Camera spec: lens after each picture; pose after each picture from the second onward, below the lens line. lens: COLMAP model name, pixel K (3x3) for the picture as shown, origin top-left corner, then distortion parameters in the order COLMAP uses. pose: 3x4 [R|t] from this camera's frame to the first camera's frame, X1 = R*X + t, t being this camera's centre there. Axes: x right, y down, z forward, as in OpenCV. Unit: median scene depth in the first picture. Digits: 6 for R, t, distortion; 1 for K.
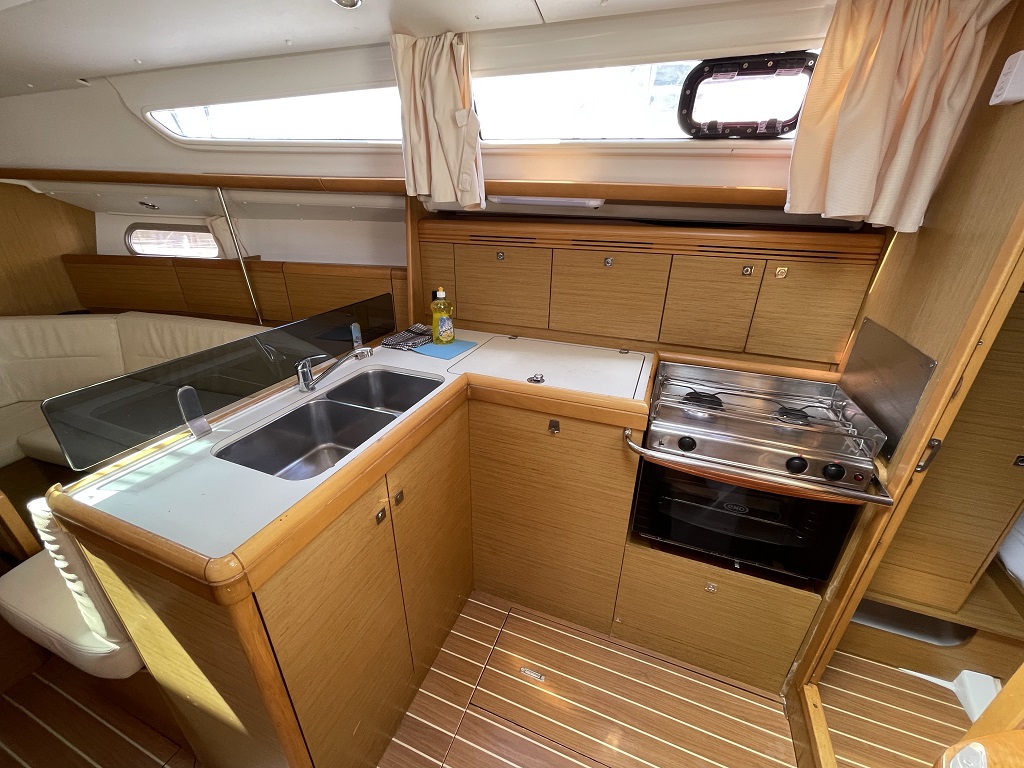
lens RADIAL K [[413.2, 0, 506.2], [0, 413.2, 387.5], [0, 0, 1]] dist [0.000068, -0.000126]
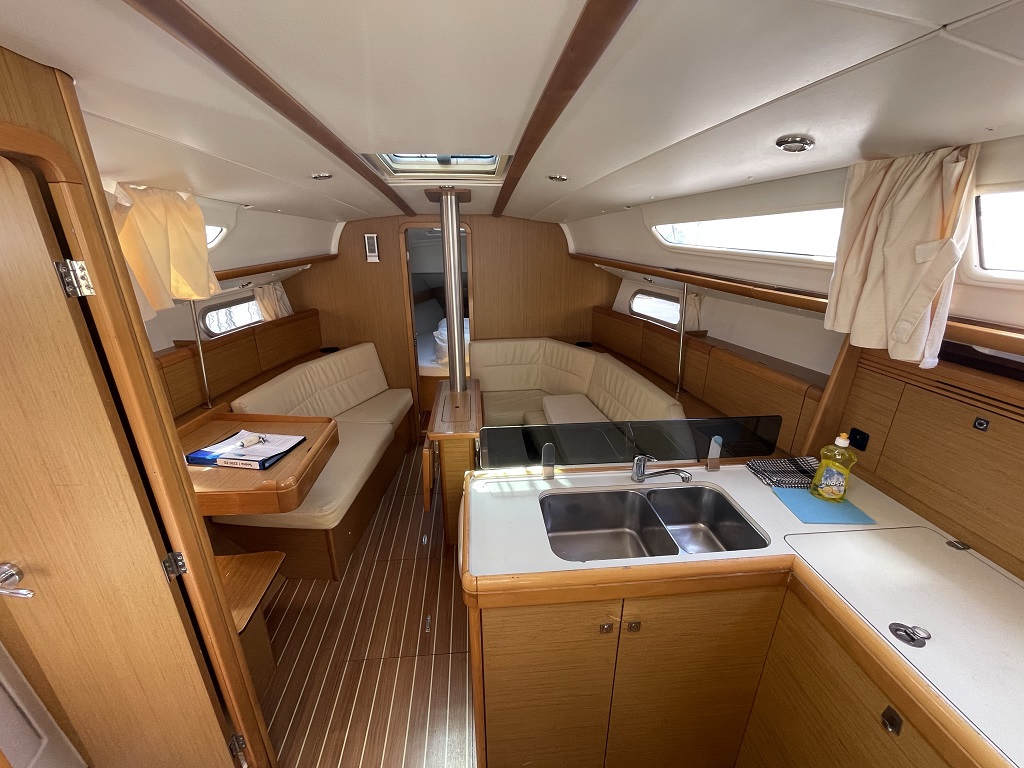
lens RADIAL K [[413.2, 0, 506.2], [0, 413.2, 387.5], [0, 0, 1]] dist [0.000068, -0.000126]
pose [[0.437140, 0.301319, -0.847417, 0.219976], [-0.351159, 0.924606, 0.147620, -0.241431], [0.828007, 0.233047, 0.509993, 0.063178]]
